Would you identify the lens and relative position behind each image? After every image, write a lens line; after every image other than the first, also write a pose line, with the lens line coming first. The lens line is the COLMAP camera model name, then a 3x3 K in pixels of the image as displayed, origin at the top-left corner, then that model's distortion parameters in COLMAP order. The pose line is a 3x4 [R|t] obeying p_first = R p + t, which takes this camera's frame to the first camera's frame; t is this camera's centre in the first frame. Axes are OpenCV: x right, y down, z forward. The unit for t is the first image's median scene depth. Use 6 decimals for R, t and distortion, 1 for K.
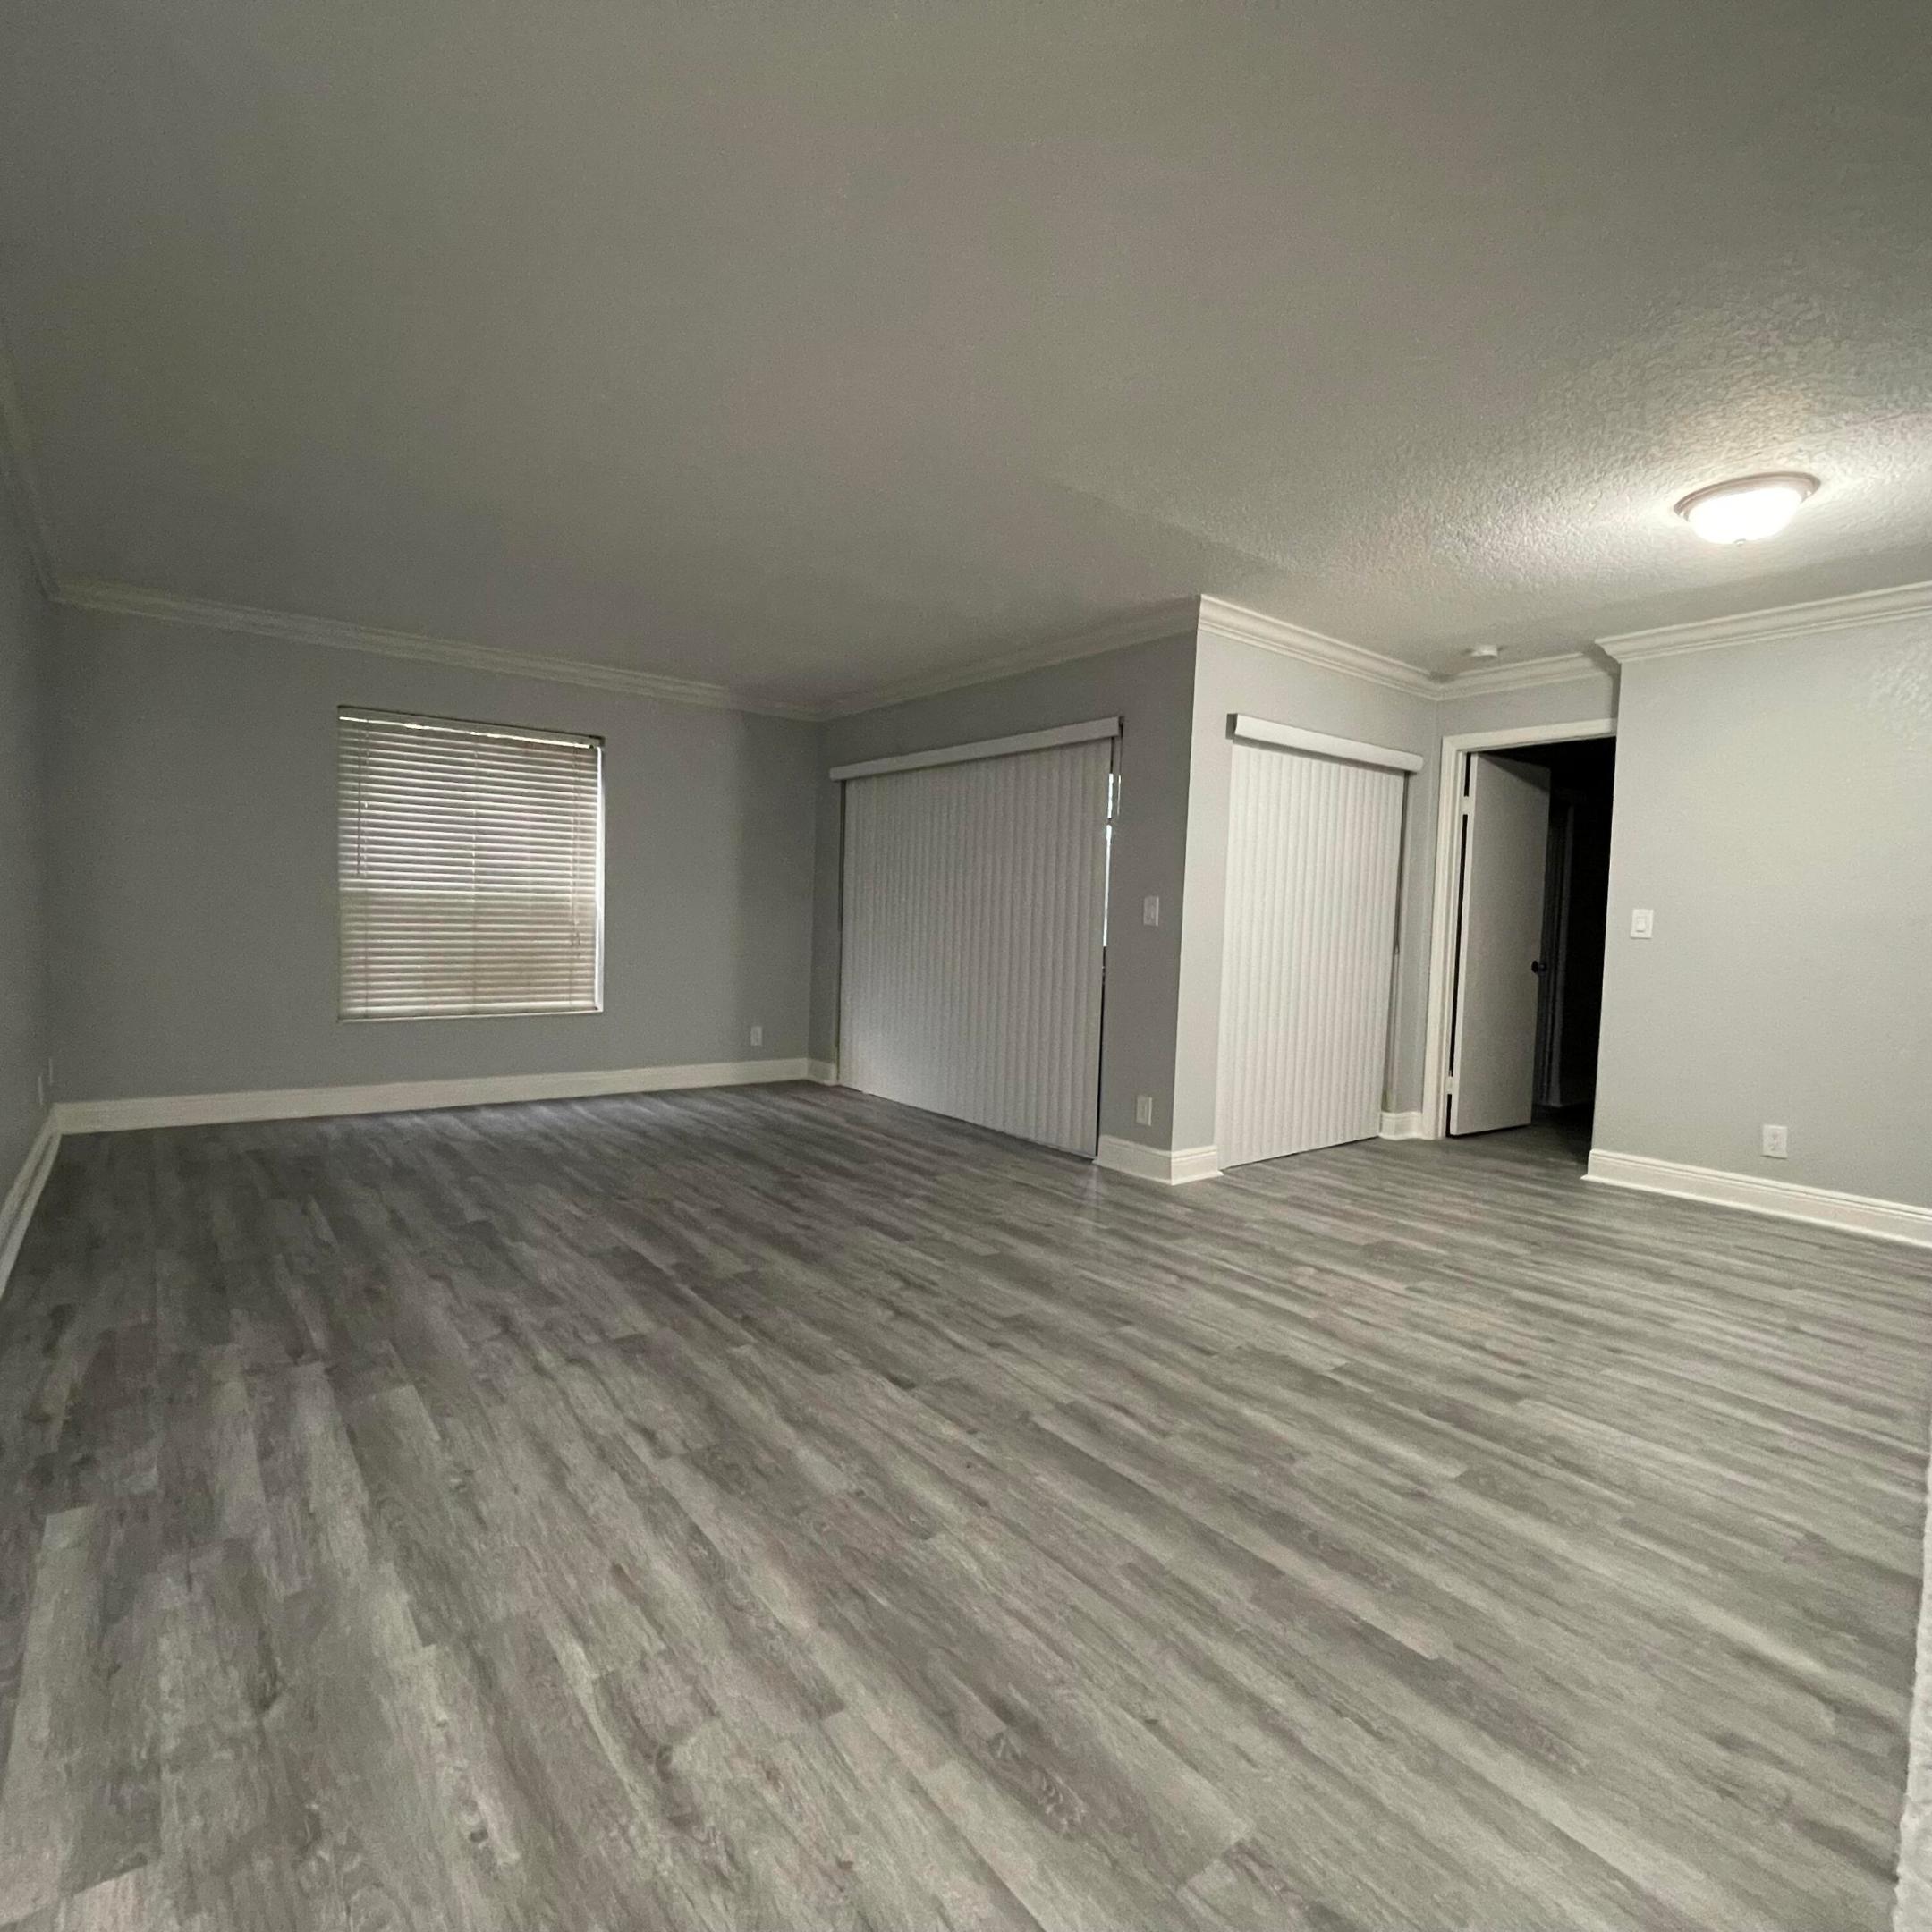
lens RADIAL K [[1045.4, 0, 966.0], [0, 1045.4, 966.0], [0, 0, 1]] dist [-0.014531, 0.009808]
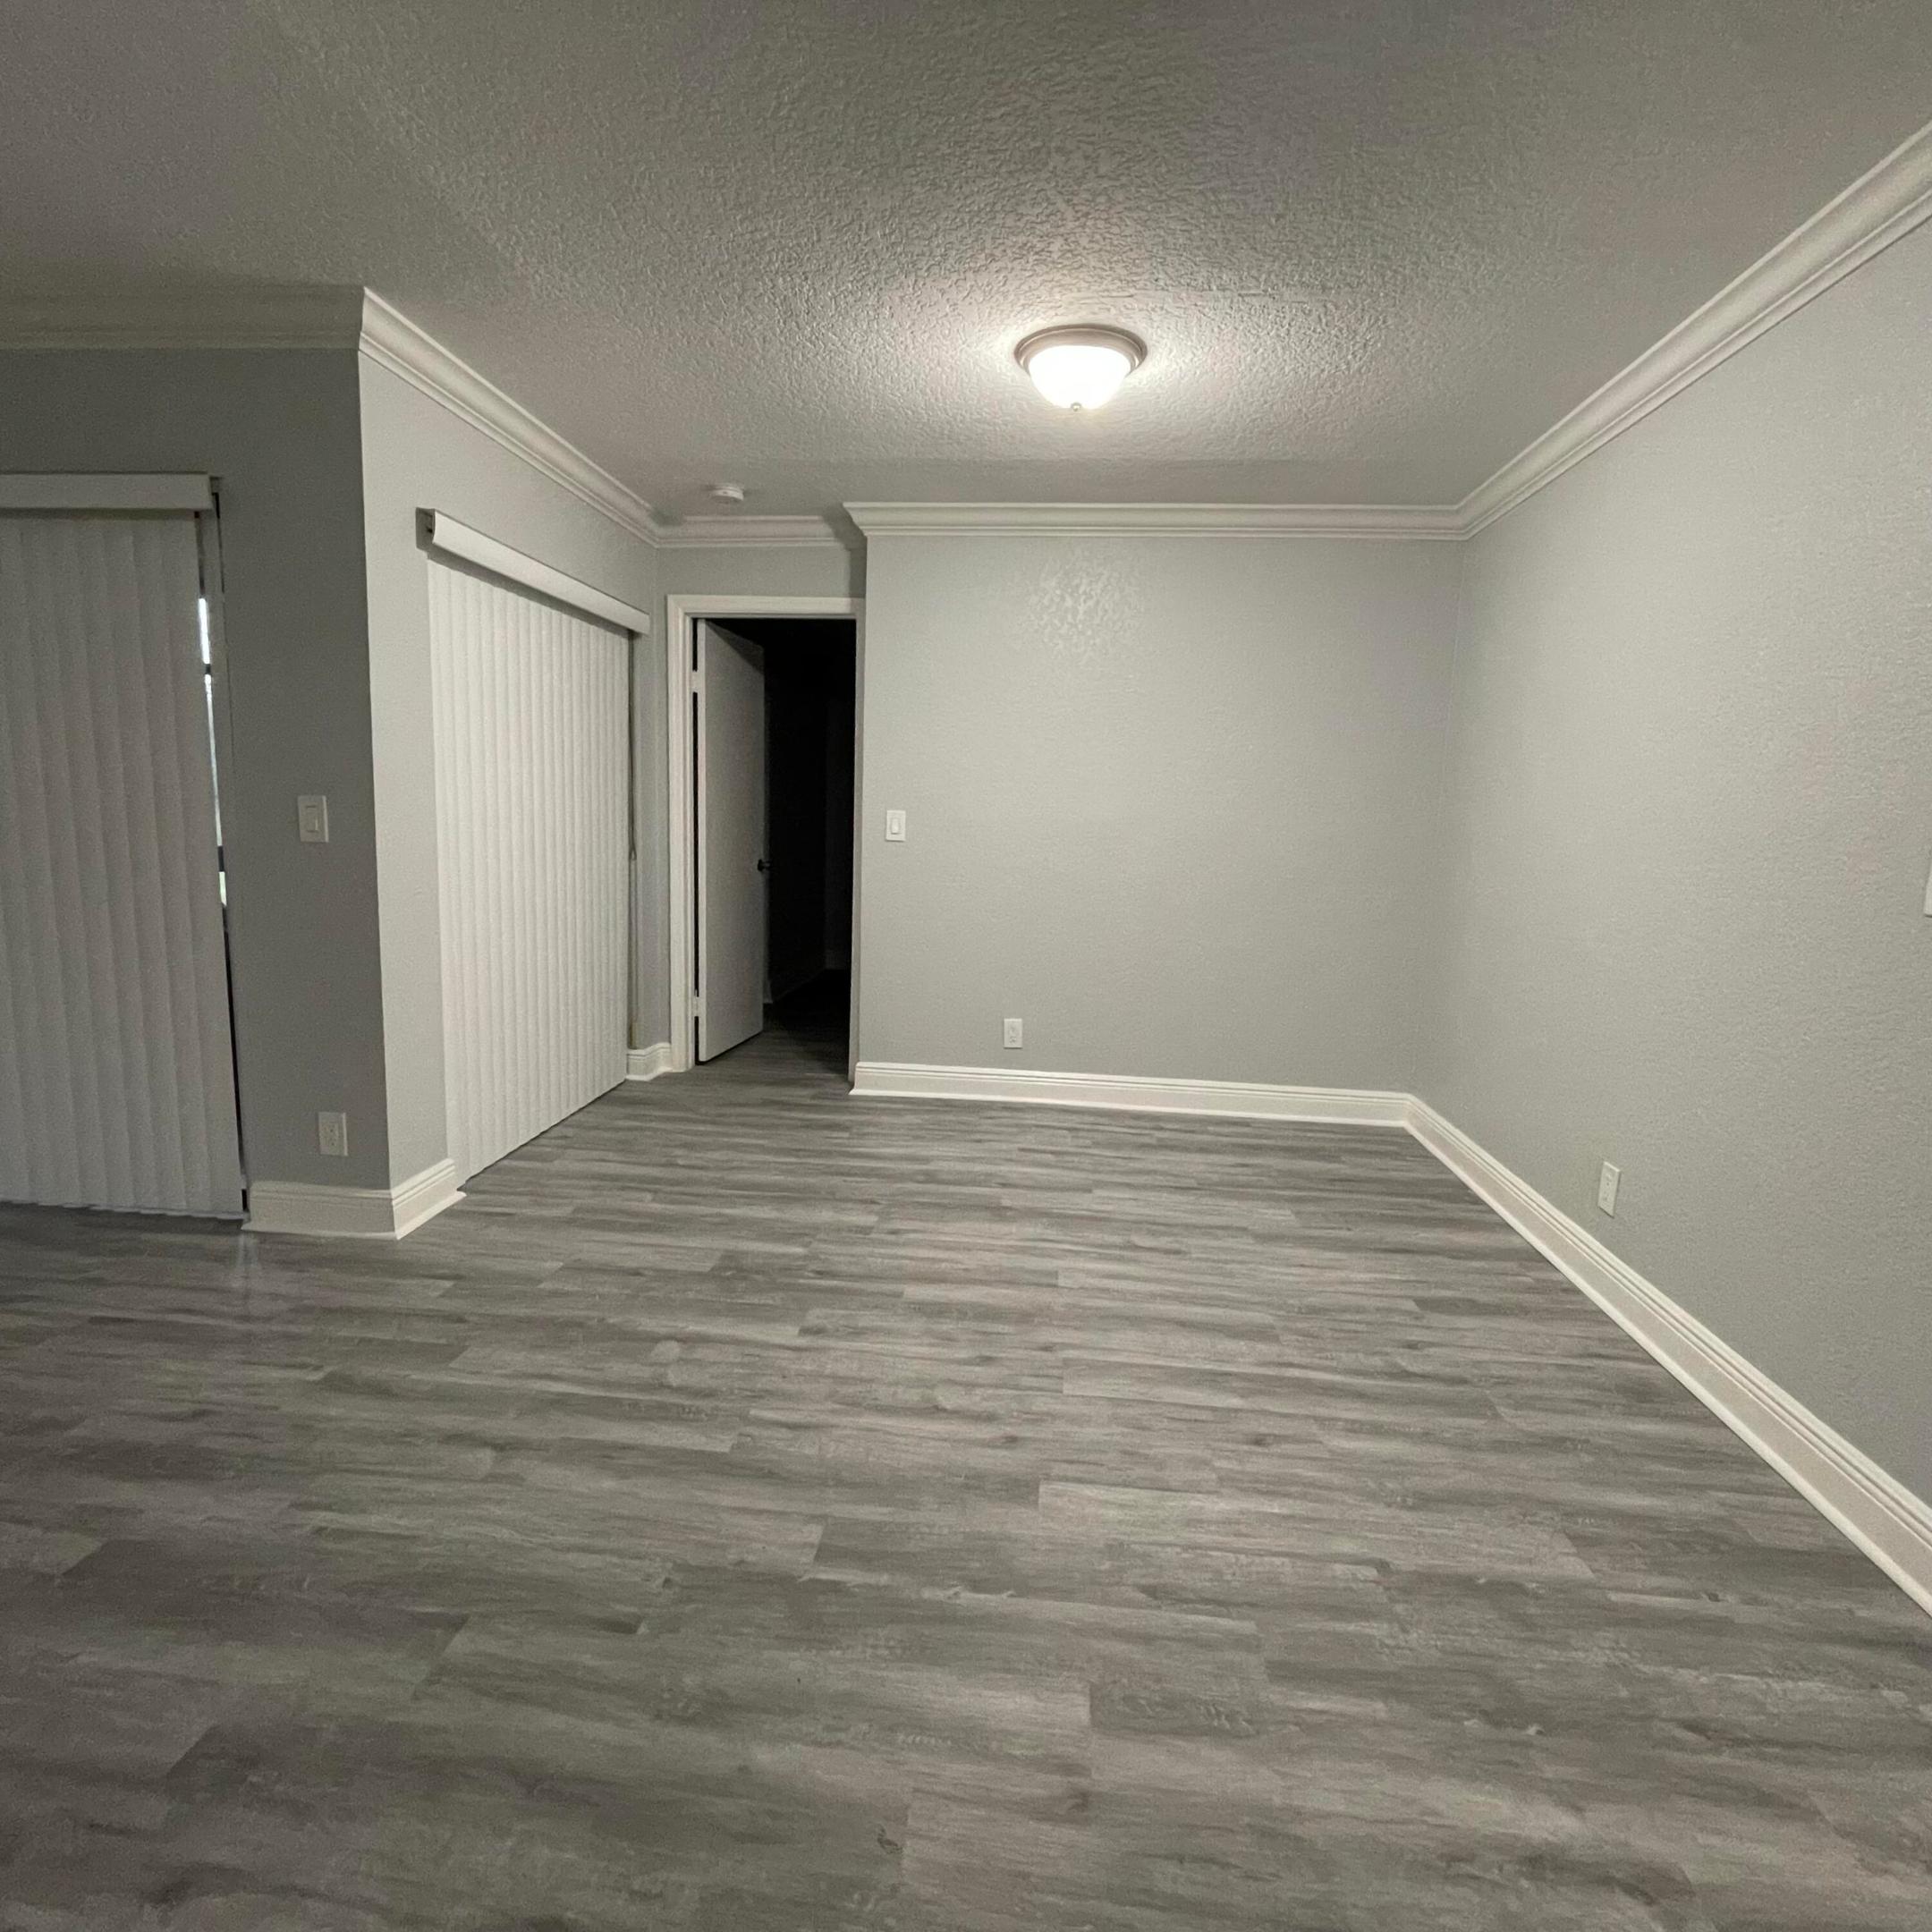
lens RADIAL K [[1045.4, 0, 966.0], [0, 1045.4, 966.0], [0, 0, 1]] dist [-0.014531, 0.009808]
pose [[0.689731, -0.113882, 0.715054, -0.008287], [0.025022, 0.990713, 0.133648, -0.055239], [-0.723633, -0.074290, 0.686175, 0.409421]]
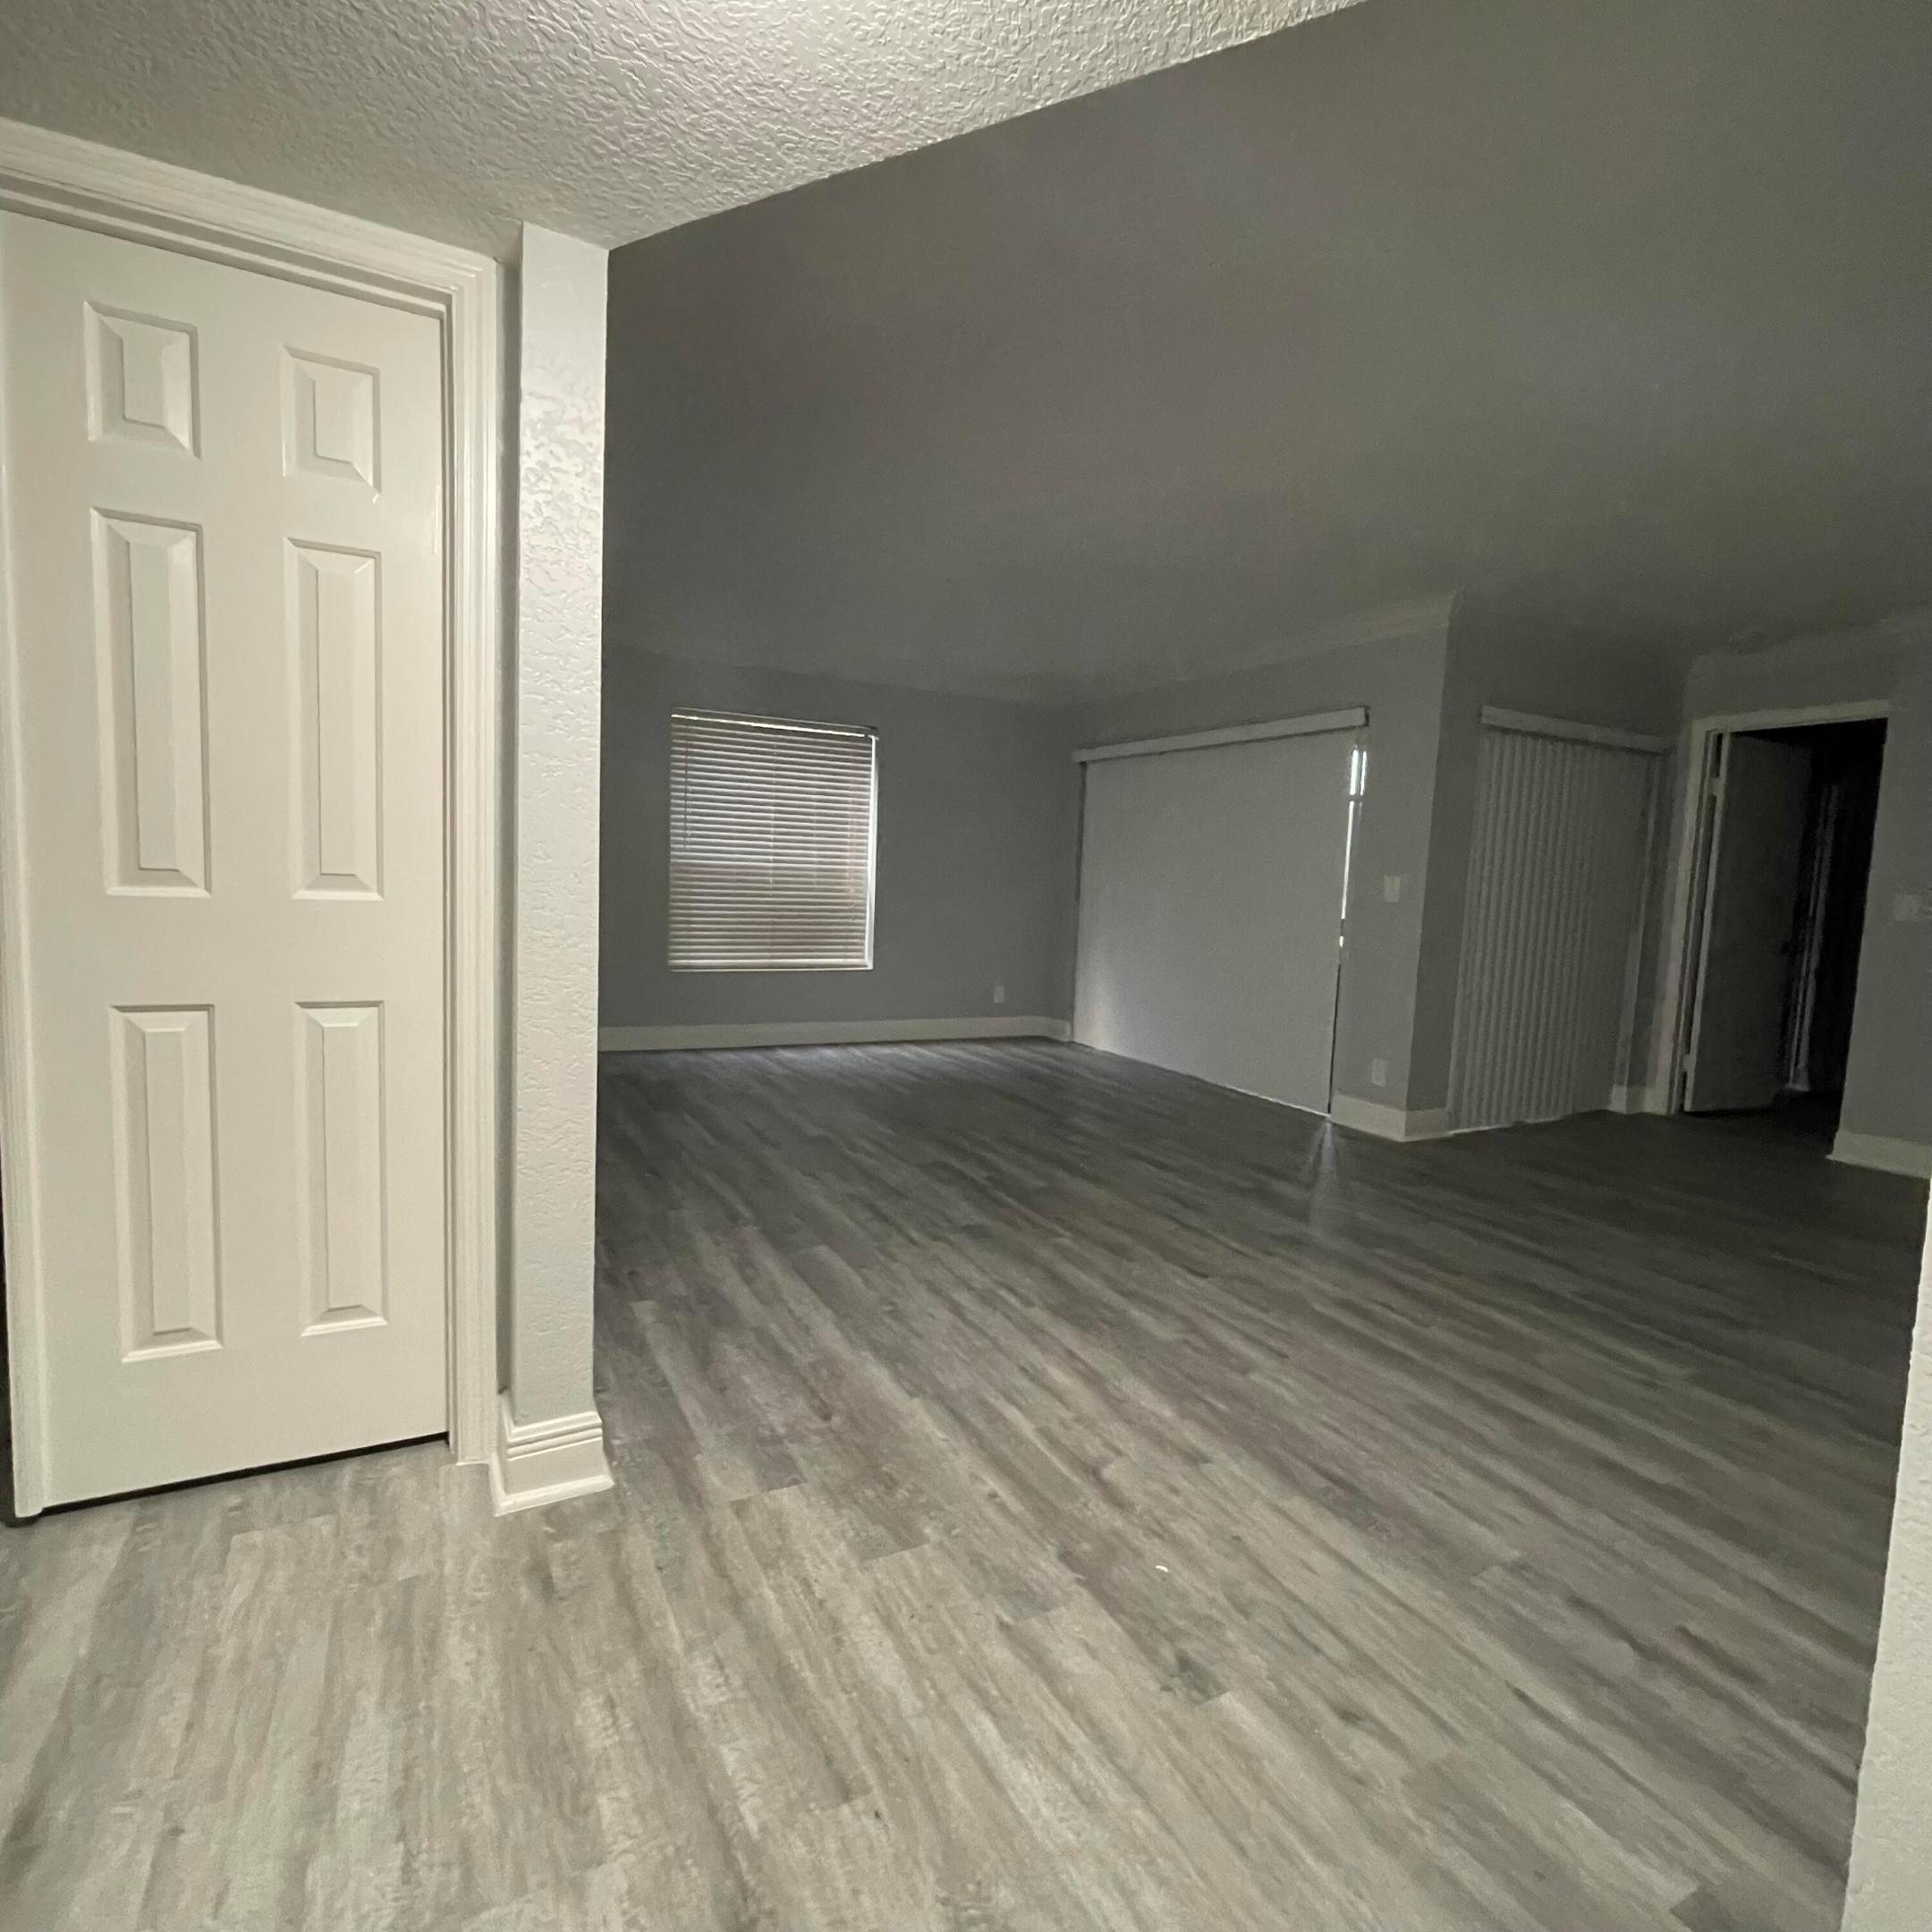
lens RADIAL K [[1045.4, 0, 966.0], [0, 1045.4, 966.0], [0, 0, 1]] dist [-0.014531, 0.009808]
pose [[0.985478, 0.025474, -0.167882, -0.102288], [-0.019749, 0.999168, 0.035684, -0.004628], [0.168651, -0.031851, 0.985161, -0.199276]]
